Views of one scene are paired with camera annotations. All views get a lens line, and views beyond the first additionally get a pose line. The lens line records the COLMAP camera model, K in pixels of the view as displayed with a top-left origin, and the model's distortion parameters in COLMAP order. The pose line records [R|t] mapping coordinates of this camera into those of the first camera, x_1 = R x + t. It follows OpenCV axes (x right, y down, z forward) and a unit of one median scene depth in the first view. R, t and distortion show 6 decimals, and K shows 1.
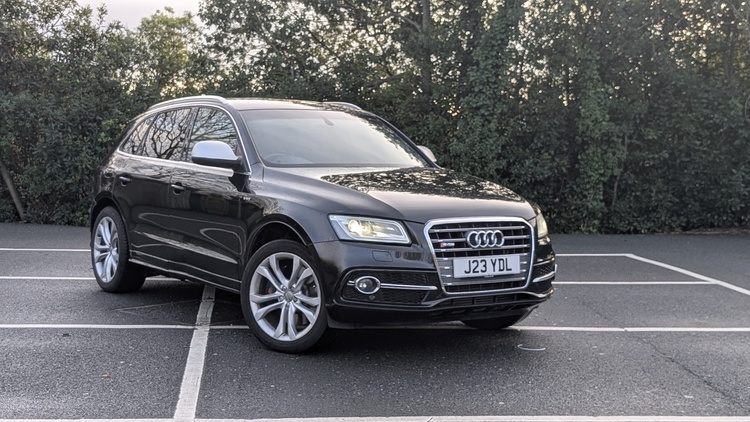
lens RADIAL K [[564.6, 0, 377.3], [0, 564.6, 215.6], [0, 0, 1]] dist [0.003027, 0.001764]
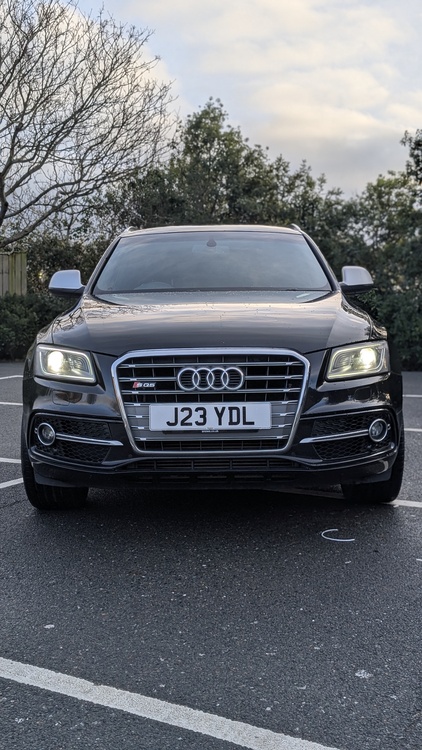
lens RADIAL K [[564.6, 0, 212.1], [0, 564.6, 376.1], [0, 0, 1]] dist [0.003027, 0.001764]
pose [[0.925843, 0.014044, -0.377648, 0.470960], [-0.003303, 0.999572, 0.029075, 0.017698], [0.377894, -0.025672, 0.925493, 0.348108]]
